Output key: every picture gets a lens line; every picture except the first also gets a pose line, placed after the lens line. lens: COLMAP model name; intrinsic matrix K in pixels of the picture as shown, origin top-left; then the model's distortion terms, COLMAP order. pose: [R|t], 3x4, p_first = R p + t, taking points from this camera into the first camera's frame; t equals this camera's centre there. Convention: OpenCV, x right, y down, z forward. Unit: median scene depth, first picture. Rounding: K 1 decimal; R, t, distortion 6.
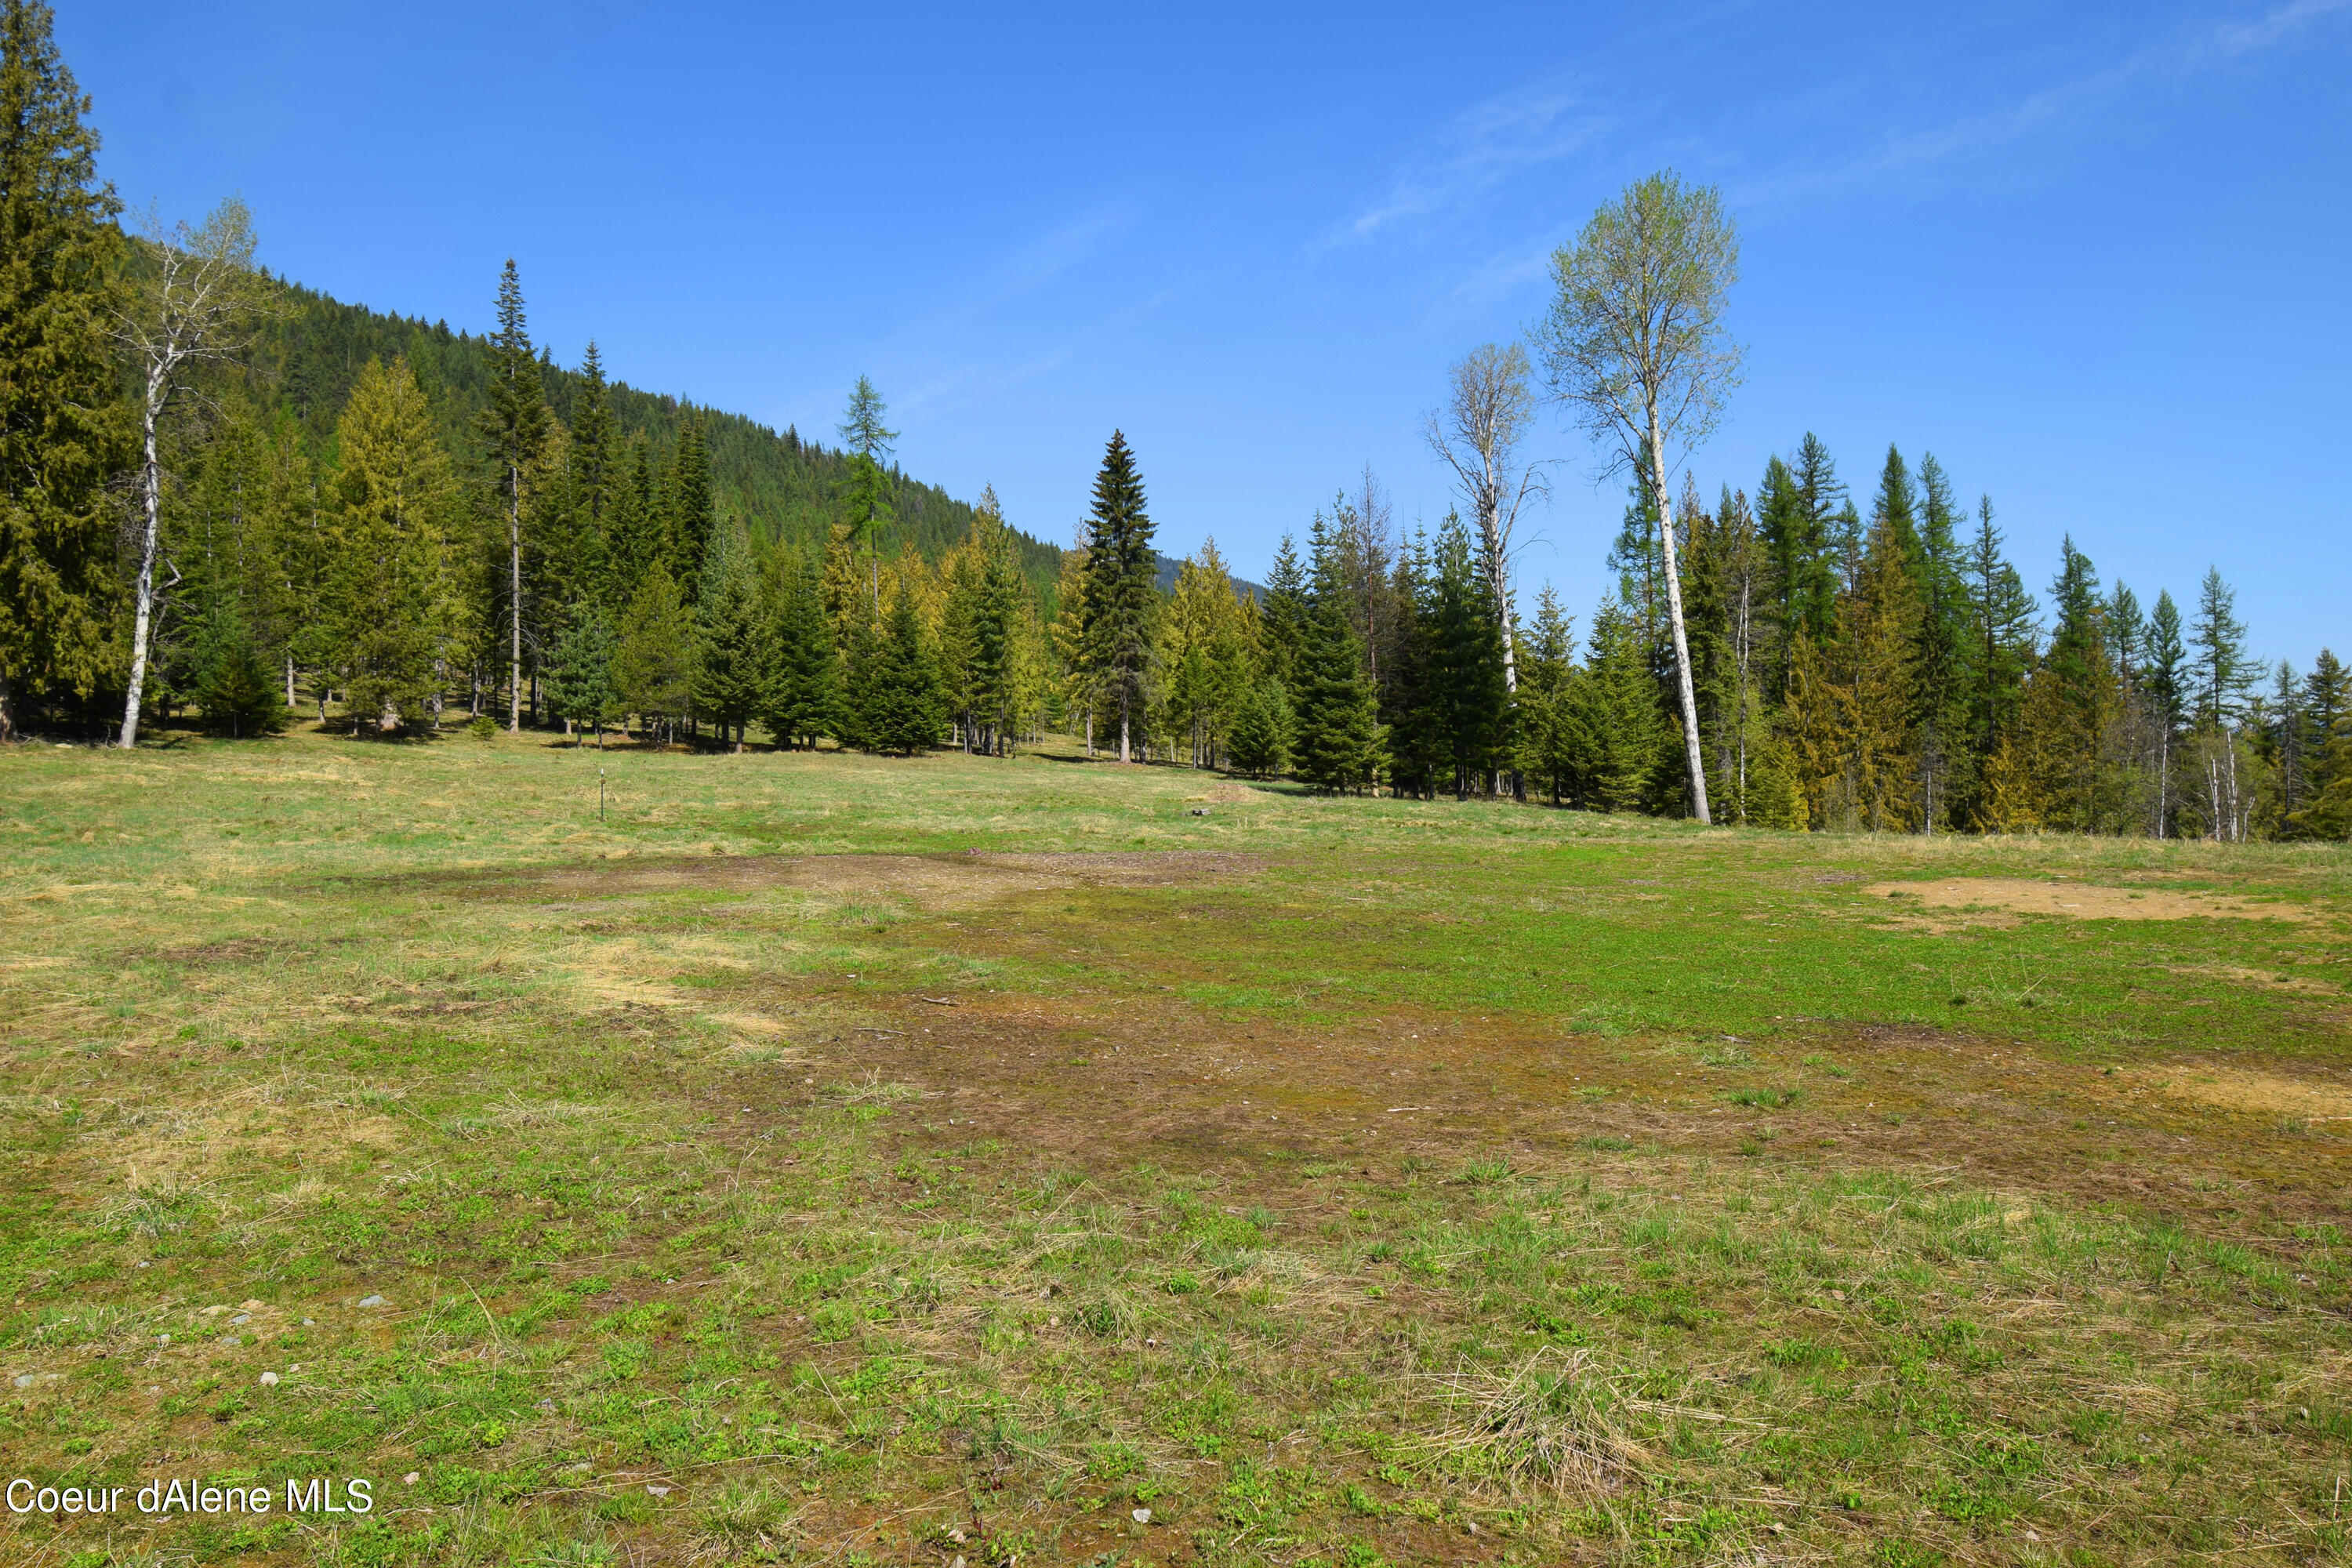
lens RADIAL K [[1692.9, 0, 1175.1], [0, 1692.9, 787.1], [0, 0, 1]] dist [-0.000996, 0.000004]
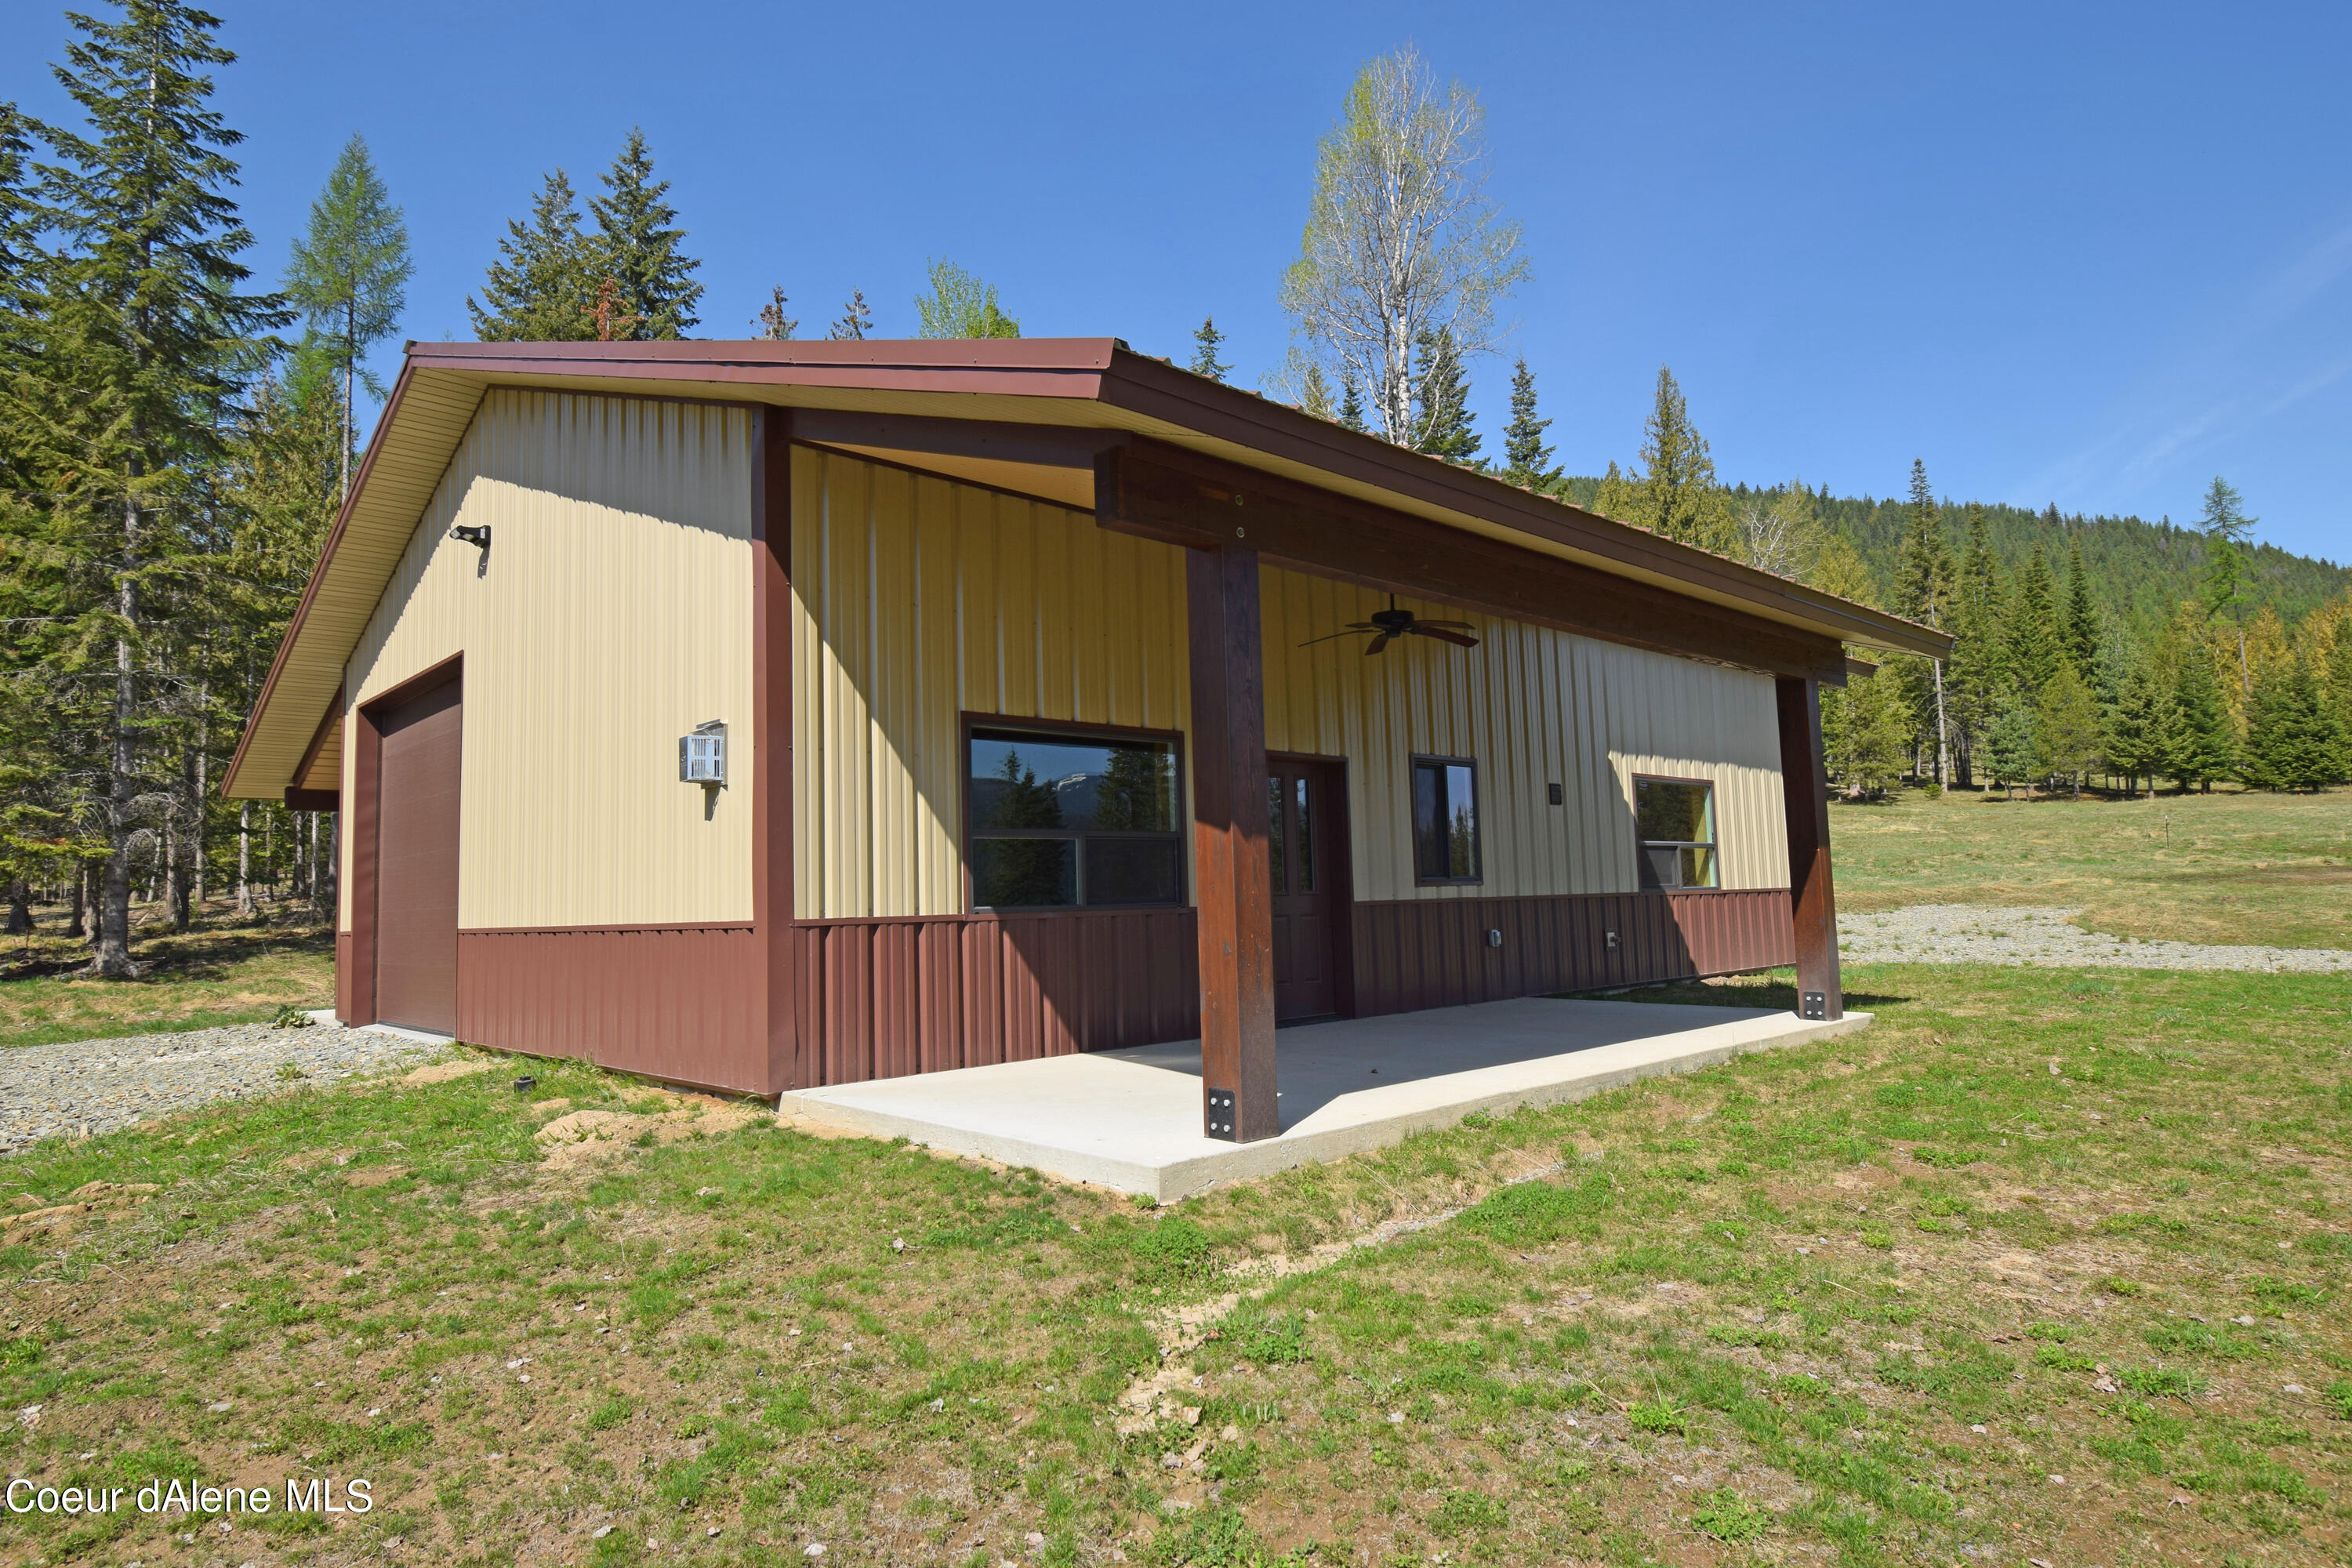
lens RADIAL K [[1339.2, 0, 1178.7], [0, 1339.2, 787.5], [0, 0, 1]] dist [-0.005421, -0.001451]
pose [[0.693445, -0.061980, -0.717839, -0.039620], [0.034858, 0.998013, -0.052496, -0.001042], [0.719666, 0.011381, 0.694228, -0.229832]]
